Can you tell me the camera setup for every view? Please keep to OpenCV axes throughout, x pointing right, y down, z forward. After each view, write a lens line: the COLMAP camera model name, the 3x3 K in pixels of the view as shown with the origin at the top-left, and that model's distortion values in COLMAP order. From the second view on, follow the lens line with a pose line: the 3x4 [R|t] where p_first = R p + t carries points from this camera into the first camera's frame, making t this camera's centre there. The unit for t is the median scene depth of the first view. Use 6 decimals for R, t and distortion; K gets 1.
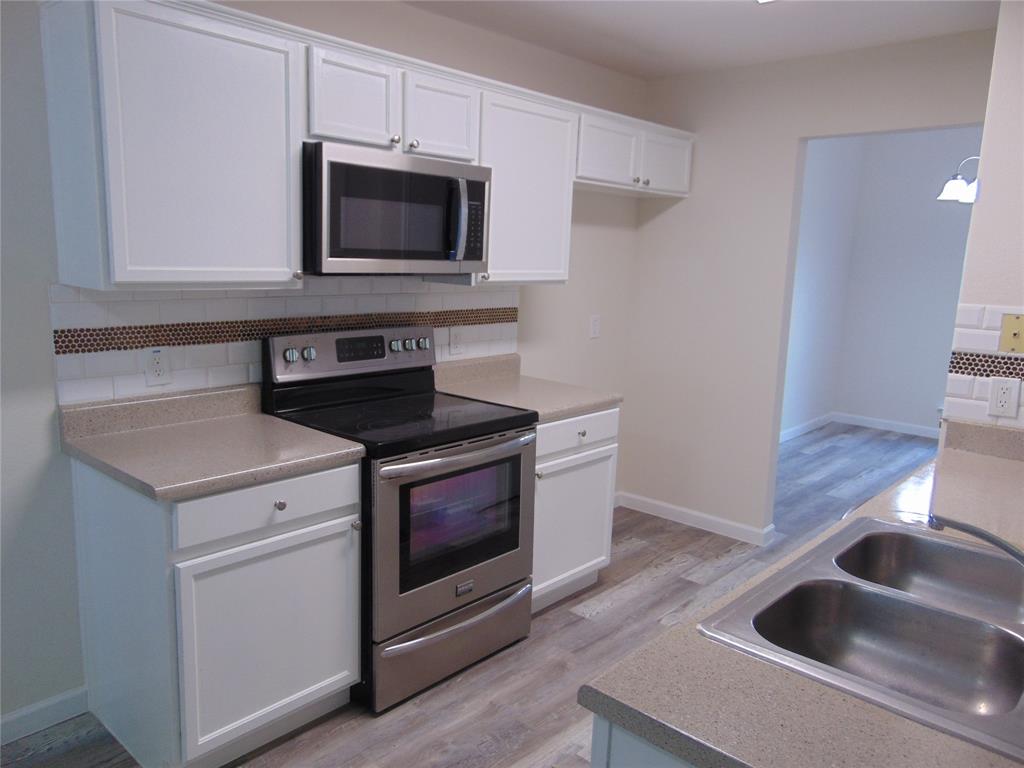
lens RADIAL K [[765.1, 0, 512.0], [0, 765.1, 384.0], [0, 0, 1]] dist [-0.004449, -0.000844]
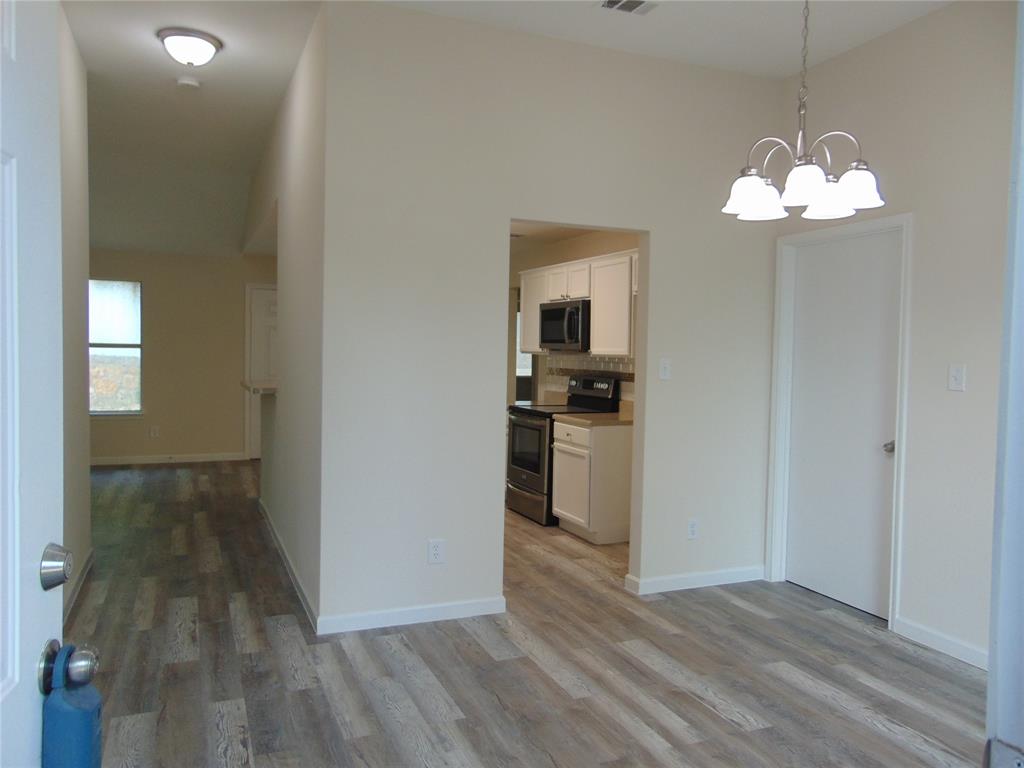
lens RADIAL K [[765.1, 0, 512.0], [0, 765.1, 384.0], [0, 0, 1]] dist [-0.004449, -0.000844]
pose [[-0.418633, -0.004858, -0.908143, 2.096107], [-0.187760, 0.978843, 0.081317, -0.205246], [0.888534, 0.204554, -0.410688, 1.859611]]
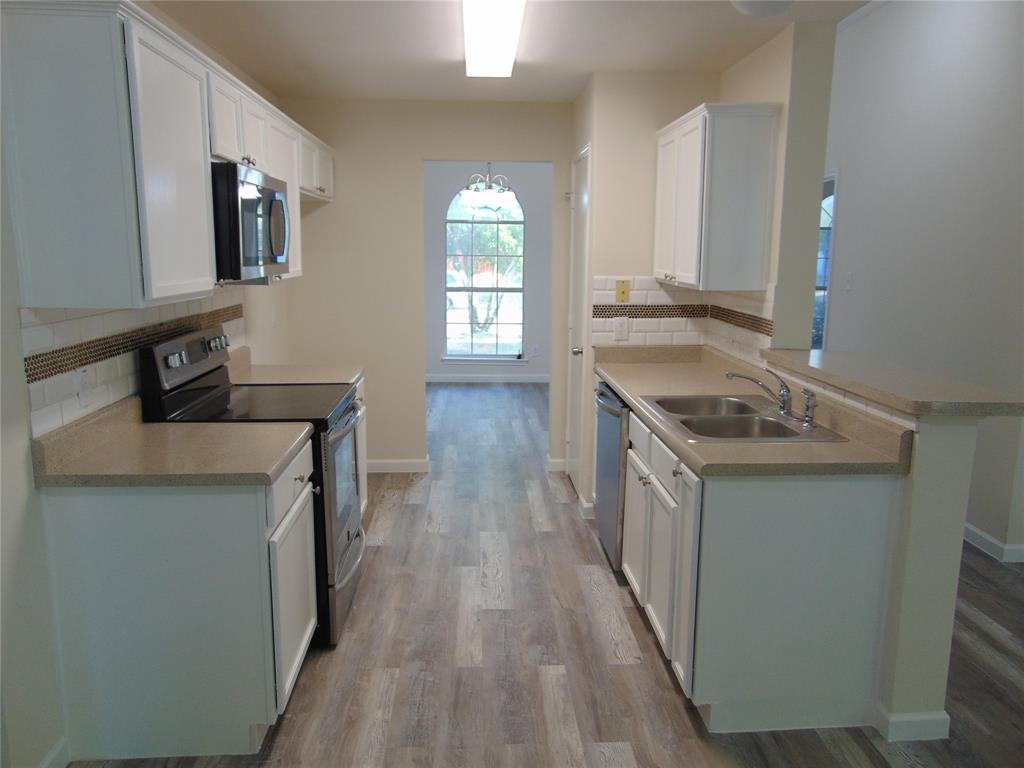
lens RADIAL K [[765.1, 0, 512.0], [0, 765.1, 384.0], [0, 0, 1]] dist [-0.004449, -0.000844]
pose [[0.702129, -0.152401, 0.695549, -0.678722], [0.138921, 0.987375, 0.076107, -0.022460], [-0.698366, 0.043190, 0.714436, -0.057274]]
